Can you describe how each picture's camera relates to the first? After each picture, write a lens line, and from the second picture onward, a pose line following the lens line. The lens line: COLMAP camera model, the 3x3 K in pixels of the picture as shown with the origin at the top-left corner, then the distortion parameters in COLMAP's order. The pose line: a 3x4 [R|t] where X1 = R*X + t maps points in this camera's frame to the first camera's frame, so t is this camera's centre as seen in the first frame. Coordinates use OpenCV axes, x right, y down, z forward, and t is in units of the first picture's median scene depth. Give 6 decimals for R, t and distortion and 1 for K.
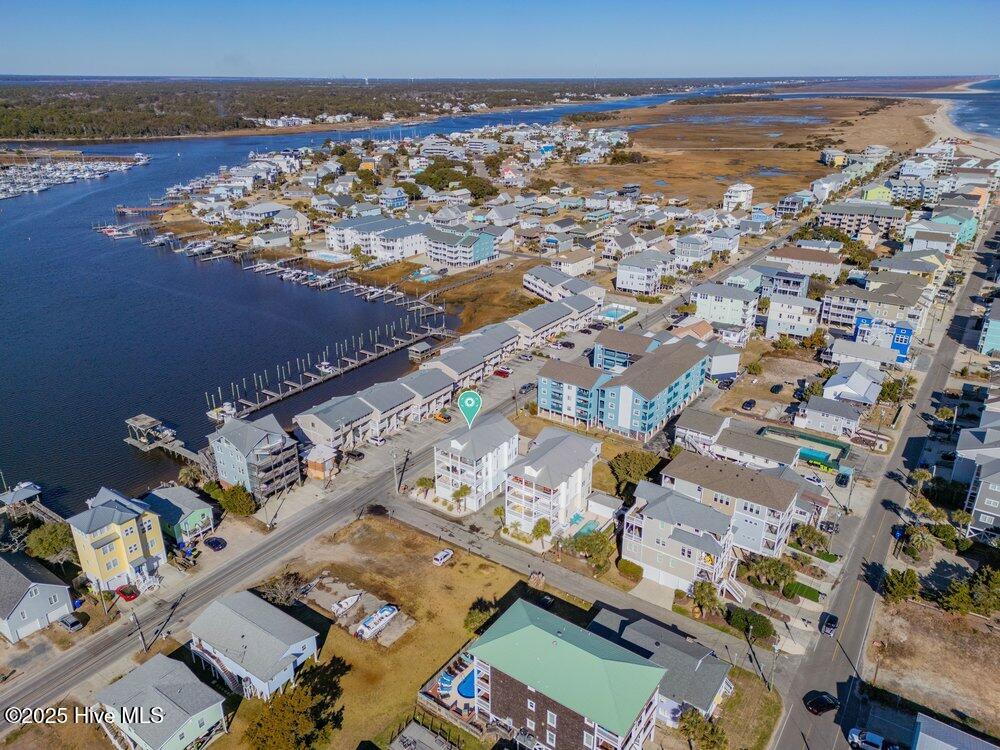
lens RADIAL K [[704.2, 0, 500.0], [0, 704.2, 375.0], [0, 0, 1]] dist [0.078466, -0.070822]
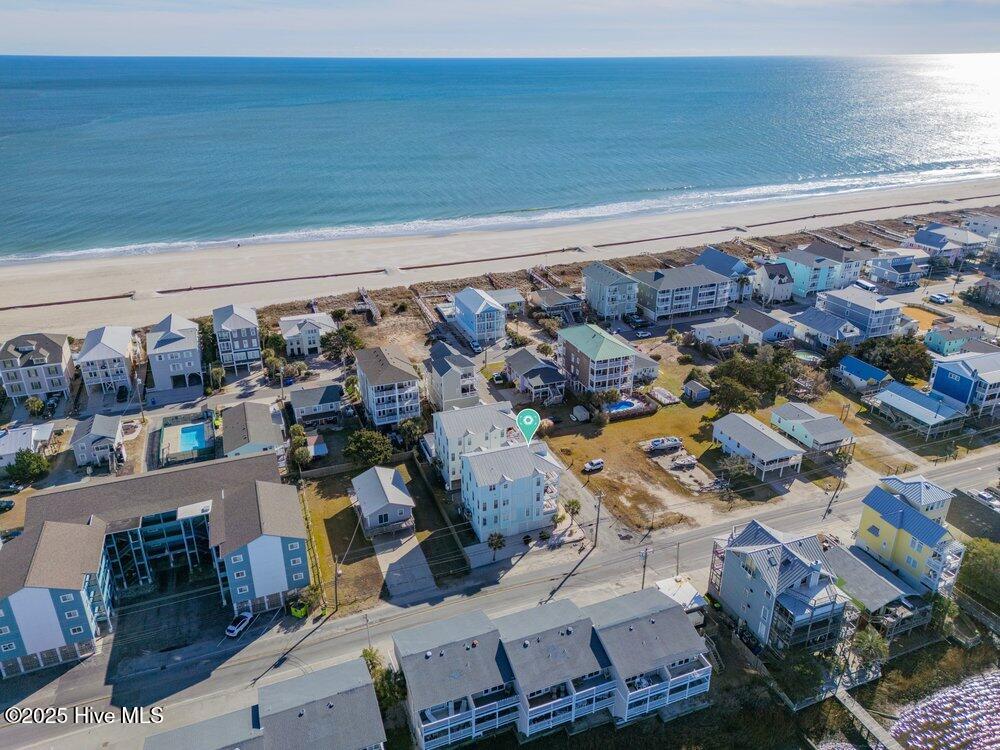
lens RADIAL K [[711.0, 0, 500.0], [0, 711.0, 375.0], [0, 0, 1]] dist [0.081107, -0.082008]
pose [[-0.834358, -0.222541, 0.504304, -0.304909], [0.216180, 0.709482, 0.670747, -0.398199], [-0.507063, 0.668664, -0.543853, 0.973502]]
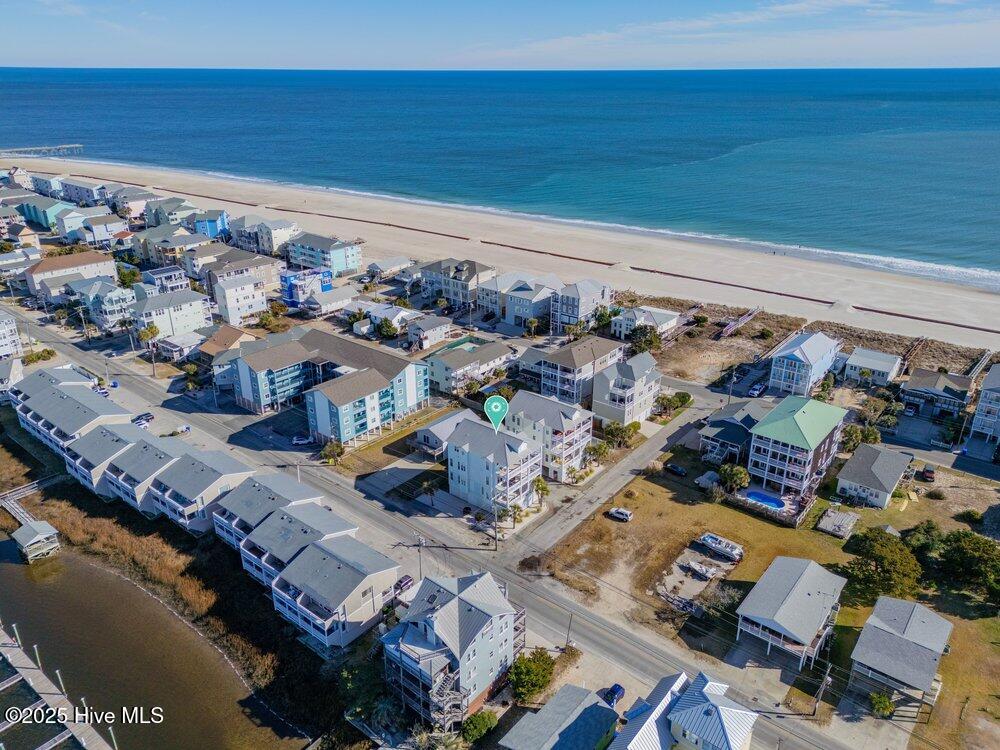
lens RADIAL K [[717.4, 0, 500.0], [0, 717.4, 375.0], [0, 0, 1]] dist [0.086956, -0.083621]
pose [[0.073492, -0.389323, 0.918165, -0.598885], [0.385774, 0.860084, 0.333817, -0.207637], [-0.919662, 0.329671, 0.213400, 0.525829]]
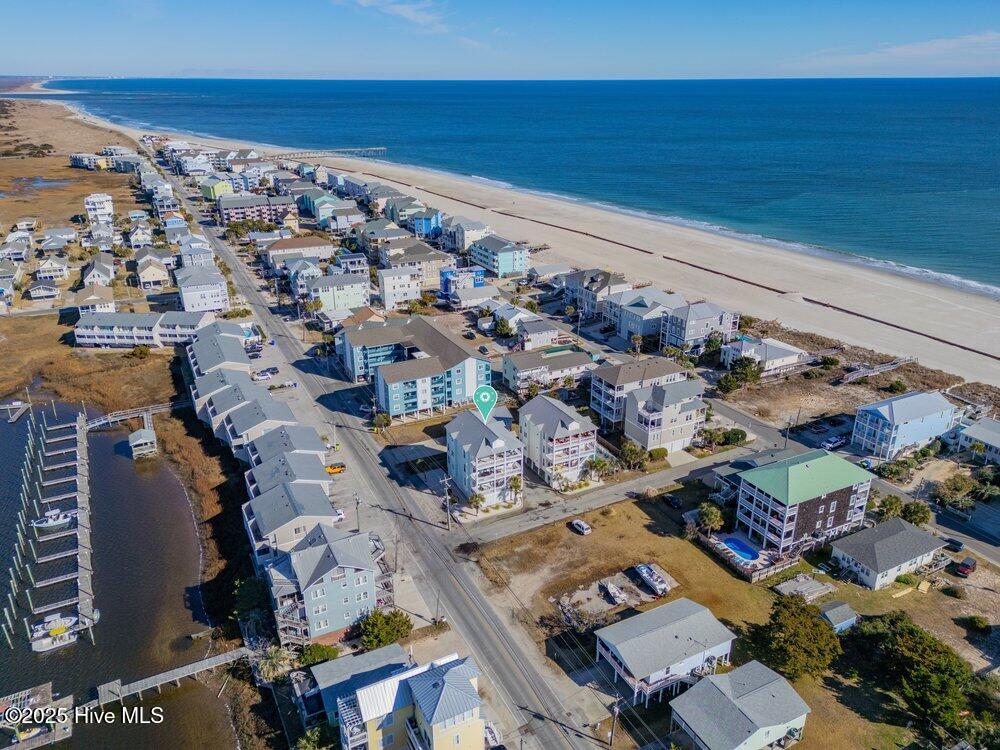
lens RADIAL K [[723.2, 0, 500.0], [0, 723.2, 375.0], [0, 0, 1]] dist [0.093618, -0.090149]
pose [[0.464545, -0.333815, 0.820223, -0.577944], [0.342074, 0.921980, 0.181490, -0.116671], [-0.816813, 0.196267, 0.542490, 0.280186]]
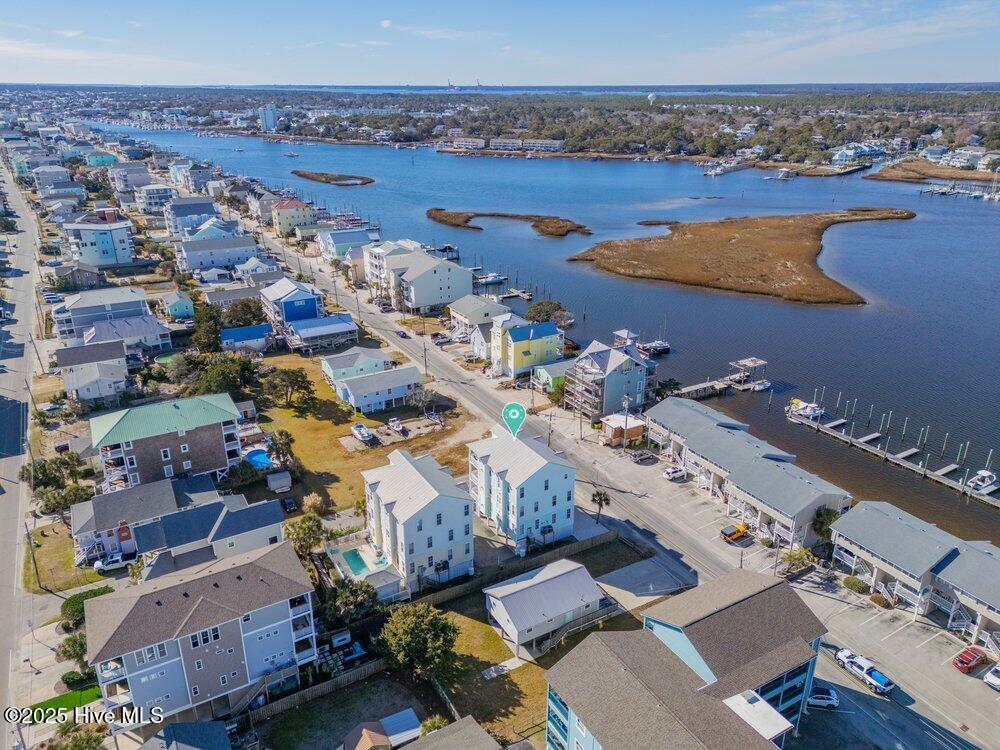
lens RADIAL K [[711.0, 0, 500.0], [0, 711.0, 375.0], [0, 0, 1]] dist [0.081107, -0.082008]
pose [[-0.413195, 0.344367, -0.843019, 0.409698], [-0.351964, 0.793409, 0.496613, -0.244324], [0.839876, 0.501910, -0.206628, 0.756347]]
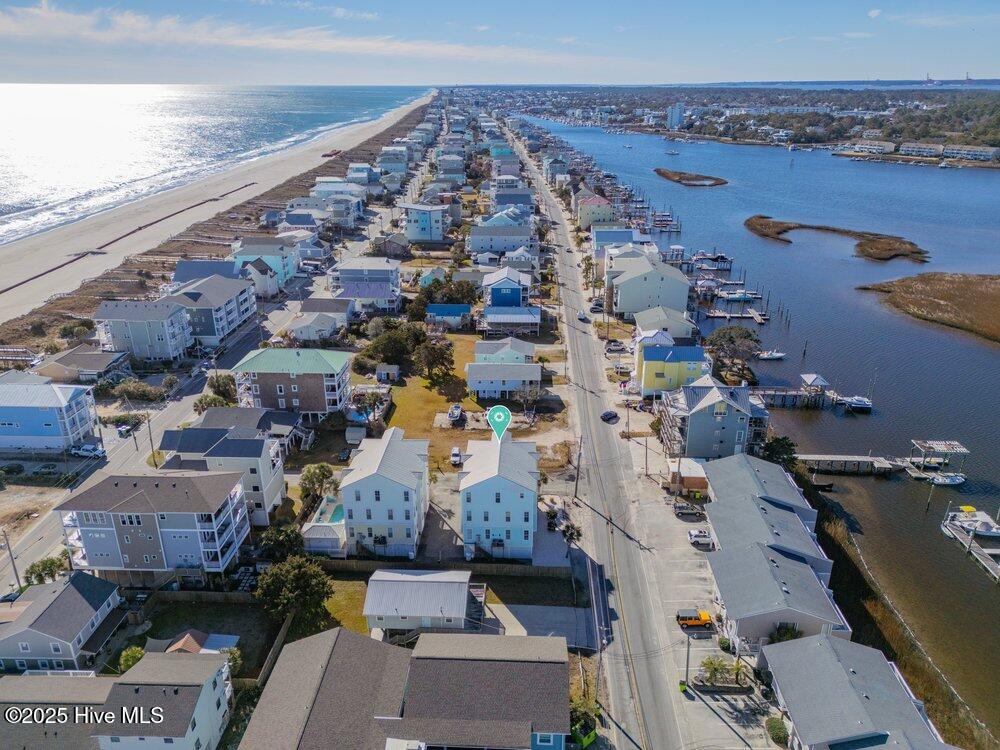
lens RADIAL K [[711.0, 0, 500.0], [0, 711.0, 375.0], [0, 0, 1]] dist [0.081107, -0.082008]
pose [[-0.840714, 0.209881, -0.499150, 0.226036], [-0.204128, 0.730968, 0.651167, -0.329953], [0.501529, 0.649336, -0.571692, 0.948200]]
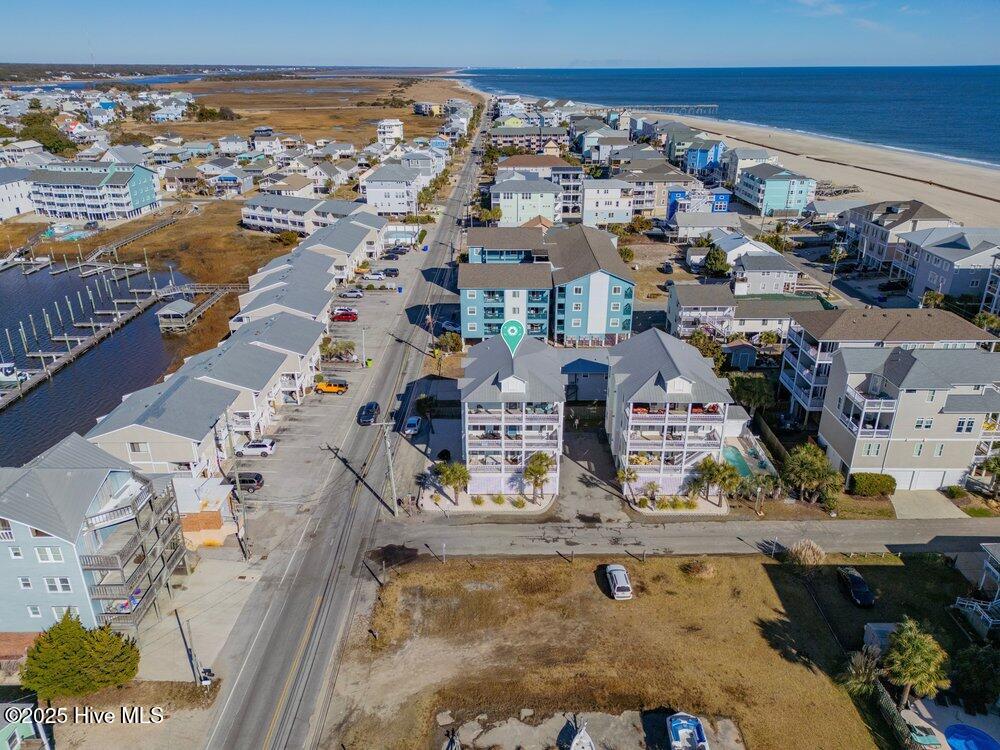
lens RADIAL K [[711.0, 0, 500.0], [0, 711.0, 375.0], [0, 0, 1]] dist [0.081107, -0.082008]
pose [[0.818181, -0.226917, 0.528289, -0.236583], [0.222066, 0.972243, 0.073688, 0.032698], [-0.530346, 0.057025, 0.845861, 0.361152]]
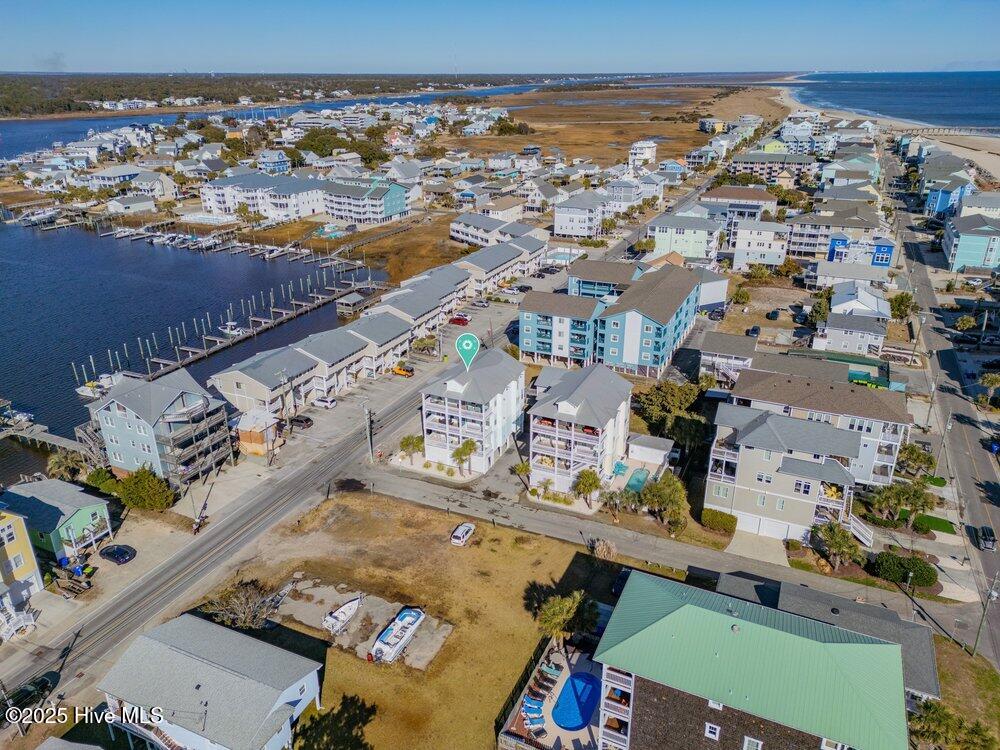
lens RADIAL K [[704.2, 0, 500.0], [0, 704.2, 375.0], [0, 0, 1]] dist [0.078466, -0.070822]
pose [[0.982966, -0.073726, 0.168350, -0.092257], [0.072912, 0.997278, 0.011020, 0.054720], [-0.168704, 0.001442, 0.985666, 0.171699]]
